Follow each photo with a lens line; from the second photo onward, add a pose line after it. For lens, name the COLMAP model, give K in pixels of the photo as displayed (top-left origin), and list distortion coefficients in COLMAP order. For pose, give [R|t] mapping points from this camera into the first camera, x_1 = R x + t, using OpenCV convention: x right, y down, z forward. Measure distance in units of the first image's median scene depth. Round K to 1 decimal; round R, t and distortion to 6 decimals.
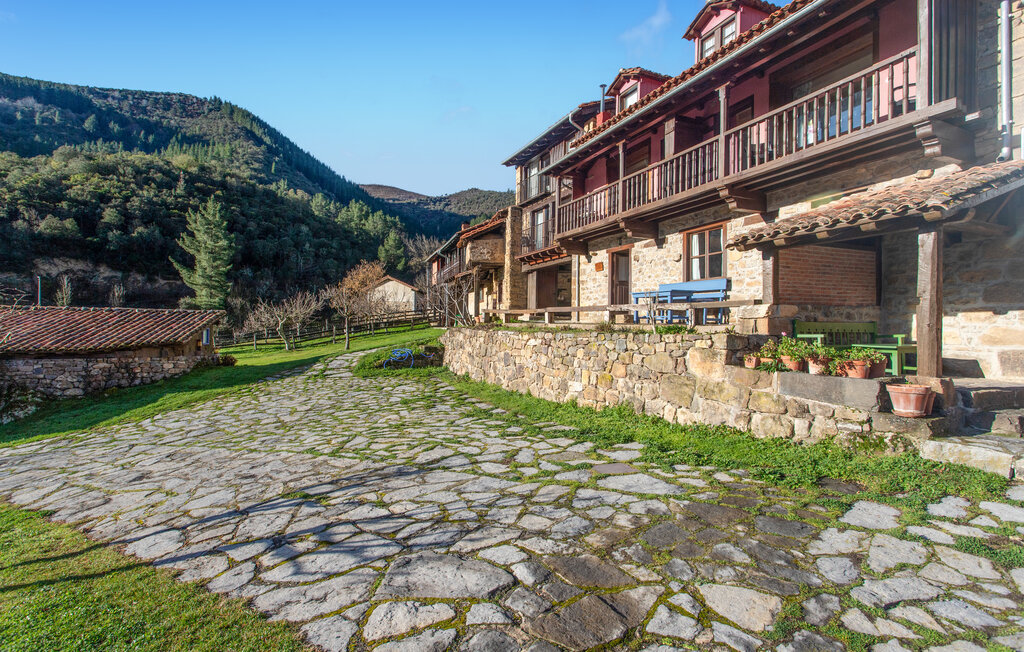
lens RADIAL K [[488.8, 0, 511.4], [0, 488.8, 323.9], [0, 0, 1]] dist [0.002772, 0.000660]
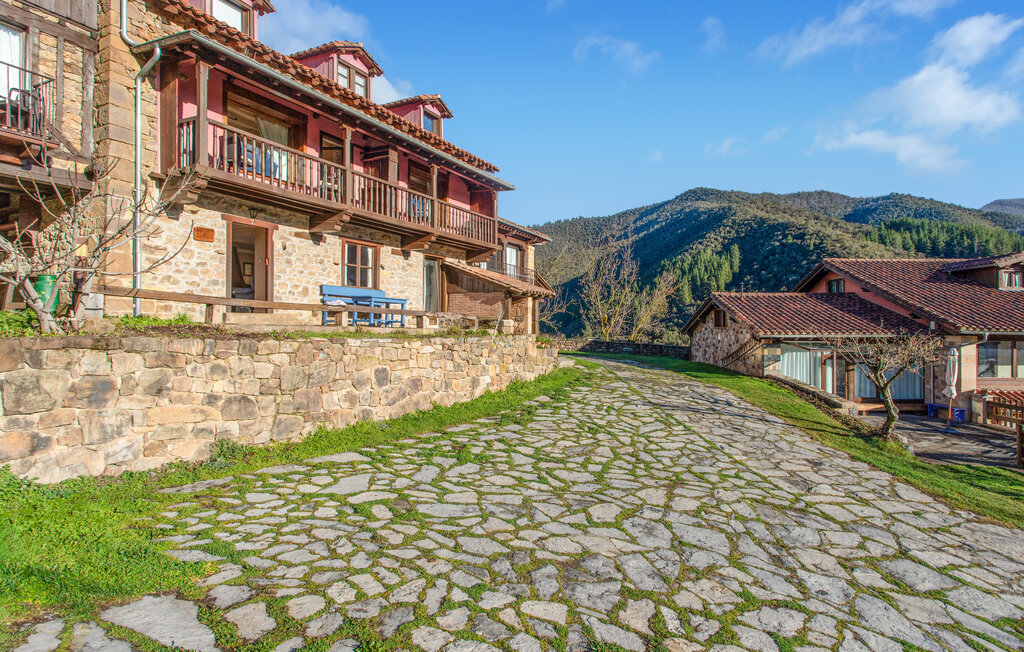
lens RADIAL K [[519.5, 0, 572.4], [0, 519.5, 332.3], [0, 0, 1]] dist [-0.003224, -0.000499]
pose [[-0.649650, -0.014059, 0.760104, -0.413360], [-0.017728, 0.999837, 0.003341, -0.000294], [-0.760027, -0.011305, -0.649793, 0.687486]]
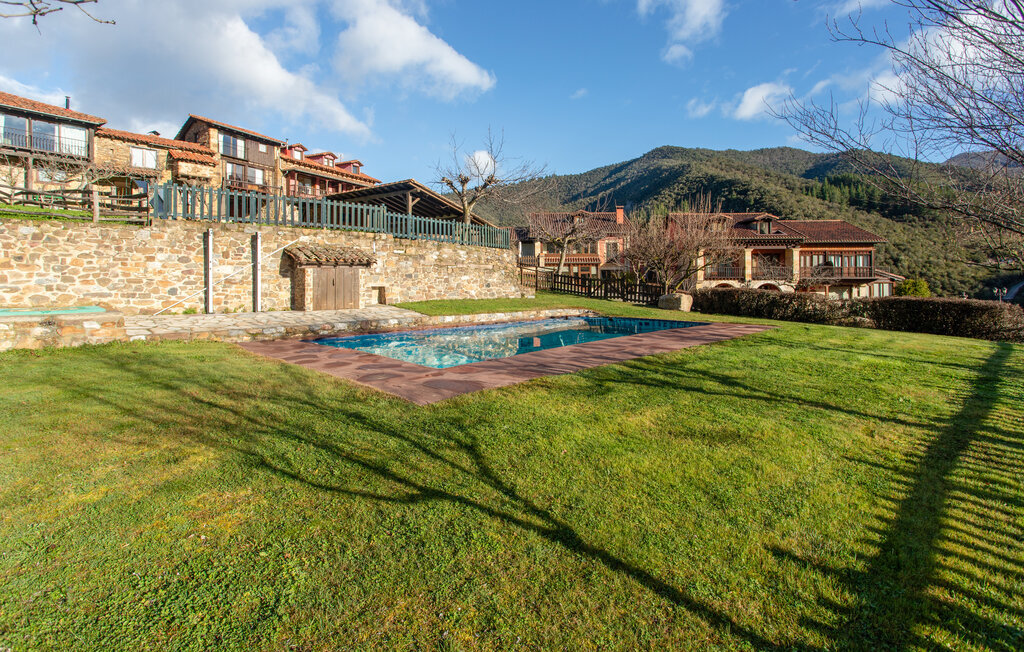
lens RADIAL K [[488.8, 0, 524.7], [0, 488.8, 293.7], [0, 0, 1]] dist [0.002772, 0.000660]
pose [[-0.611978, -0.029220, 0.790335, -1.795119], [-0.016597, 0.999572, 0.024105, 0.172397], [-0.790700, 0.001635, -0.612201, 1.064331]]
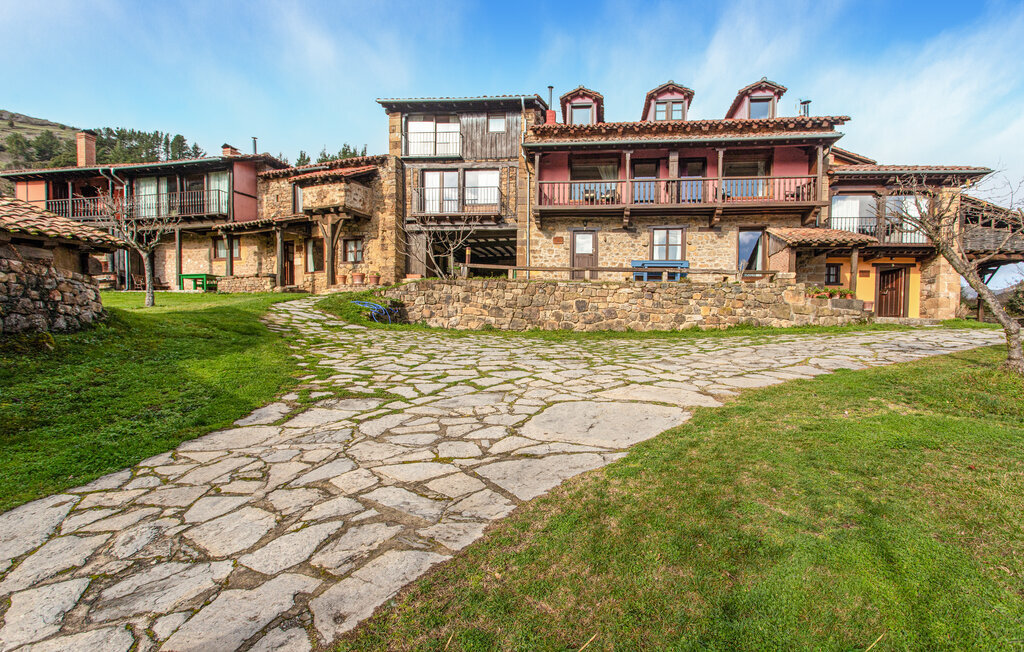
lens RADIAL K [[488.8, 0, 539.0], [0, 488.8, 364.0], [0, 0, 1]] dist [0.002772, 0.000660]
pose [[0.512537, -0.043442, 0.857565, -0.587622], [-0.017652, 0.997975, 0.061105, 0.076622], [-0.858484, -0.046456, 0.510733, 0.254538]]
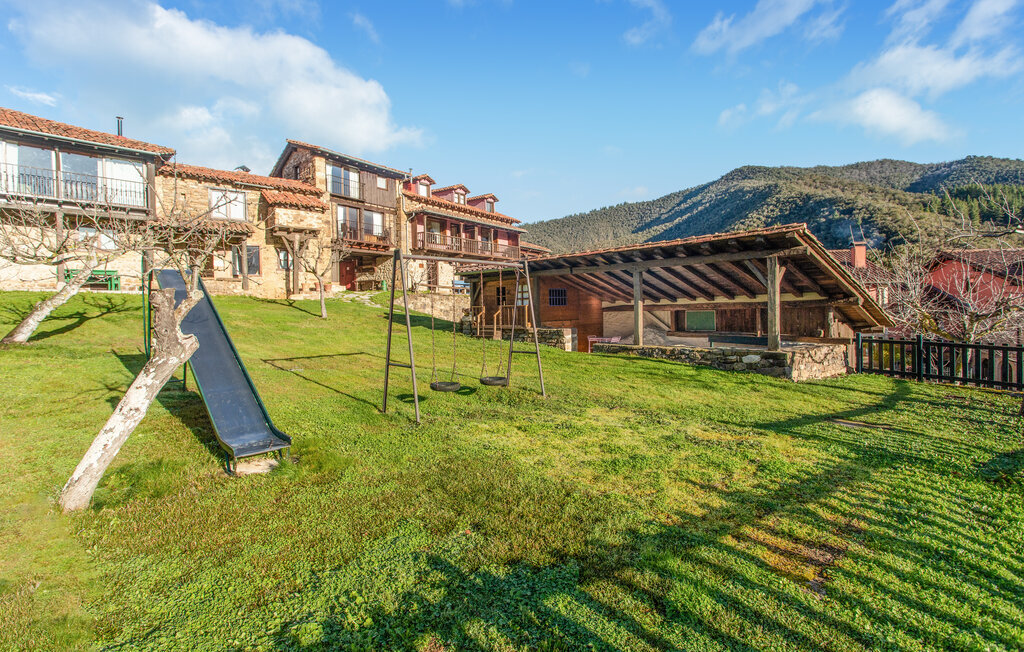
lens RADIAL K [[488.8, 0, 526.3], [0, 488.8, 328.6], [0, 0, 1]] dist [0.002772, 0.000660]
pose [[-0.496848, -0.027955, 0.867387, -1.132476], [0.001243, 0.999457, 0.032924, 0.047120], [-0.867836, 0.017436, -0.496544, 1.040175]]
